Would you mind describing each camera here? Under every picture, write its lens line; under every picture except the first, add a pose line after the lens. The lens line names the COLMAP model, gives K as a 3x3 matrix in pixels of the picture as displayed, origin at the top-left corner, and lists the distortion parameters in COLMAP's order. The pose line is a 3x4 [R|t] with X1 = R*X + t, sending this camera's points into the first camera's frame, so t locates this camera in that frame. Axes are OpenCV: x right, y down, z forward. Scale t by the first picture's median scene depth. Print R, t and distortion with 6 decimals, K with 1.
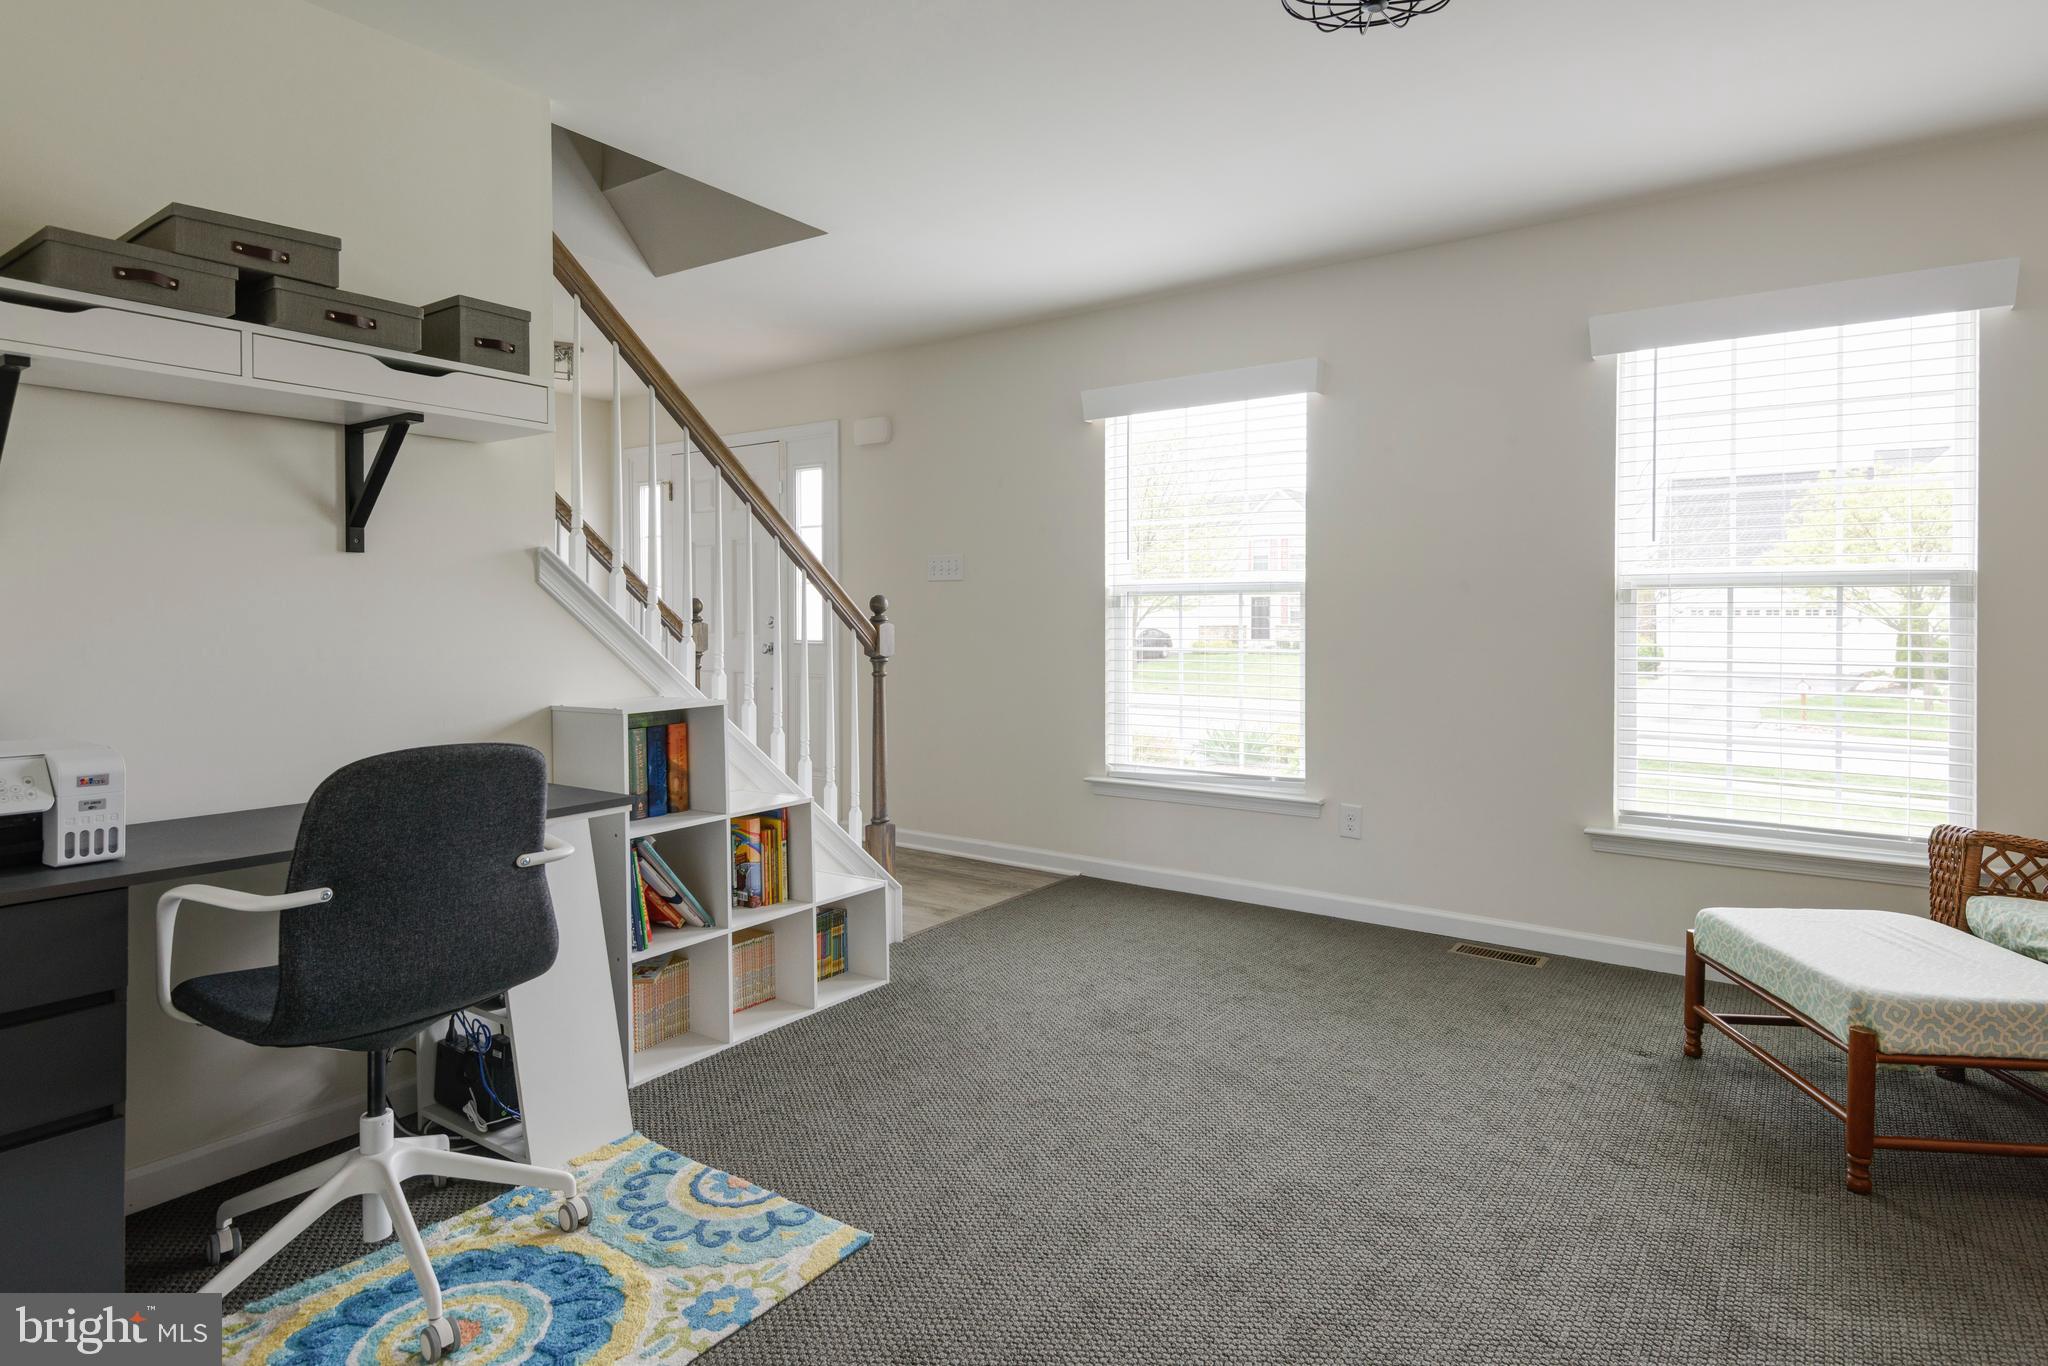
lens RADIAL K [[1091.4, 0, 1029.3], [0, 1091.4, 616.2], [0, 0, 1]] dist [0.032107, -0.018733]
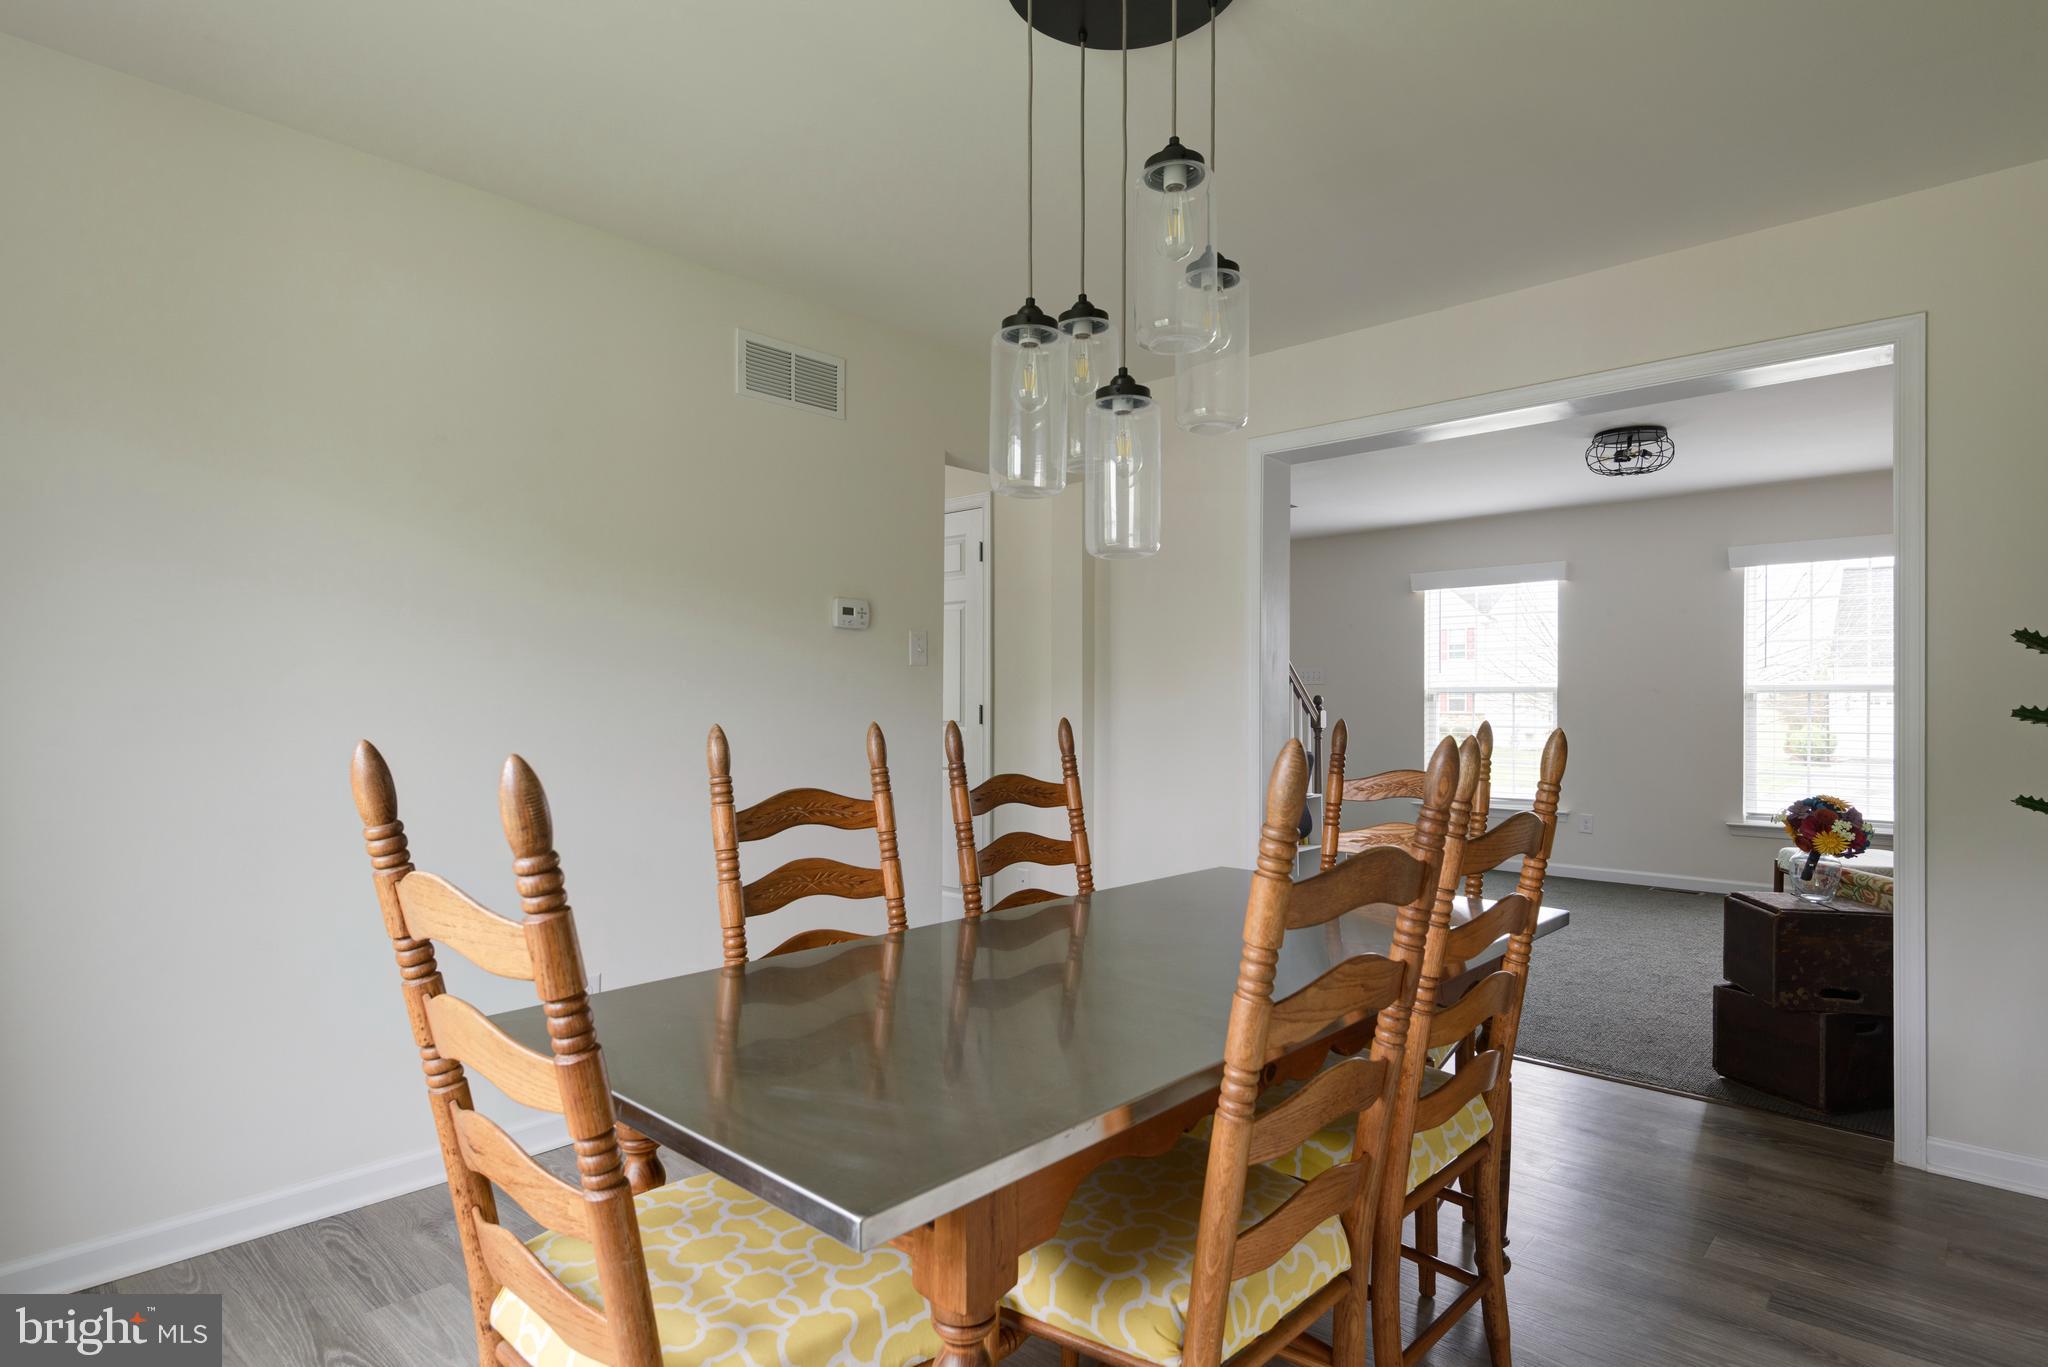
lens RADIAL K [[1091.4, 0, 1025.0], [0, 1091.4, 692.6], [0, 0, 1]] dist [0.032107, -0.018733]
pose [[0.992692, 0.000597, -0.120673, -0.410233], [-0.001624, 0.999963, -0.008411, -0.007235], [0.120663, 0.008546, 0.992657, -0.911945]]
